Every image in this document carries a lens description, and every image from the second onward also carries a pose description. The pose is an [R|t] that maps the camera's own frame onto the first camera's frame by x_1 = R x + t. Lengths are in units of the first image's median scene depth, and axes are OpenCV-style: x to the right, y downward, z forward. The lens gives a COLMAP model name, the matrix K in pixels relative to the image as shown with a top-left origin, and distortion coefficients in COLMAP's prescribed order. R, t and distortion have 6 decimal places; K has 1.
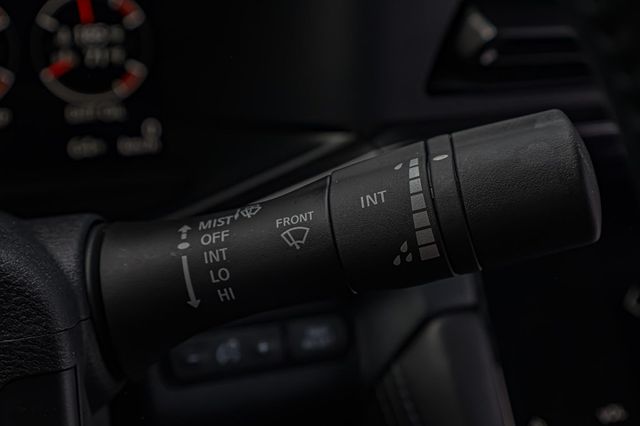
lens RADIAL K [[1063.6, 0, 321.6], [0, 1063.6, 213.3], [0, 0, 1]] dist [0.039112, 0.000000]
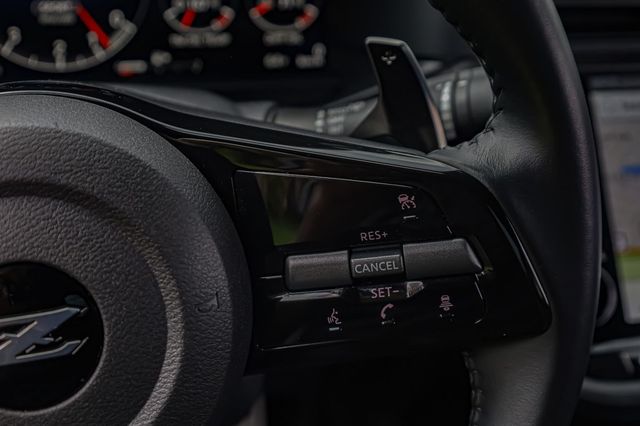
lens RADIAL K [[1063.6, 0, 320.3], [0, 1063.6, 213.2], [0, 0, 1]] dist [0.039112, 0.000000]
pose [[0.979961, 0.083272, -0.180950, 0.207666], [-0.067054, 0.993314, 0.093977, 0.012610], [0.187566, -0.079960, 0.978992, -0.767817]]
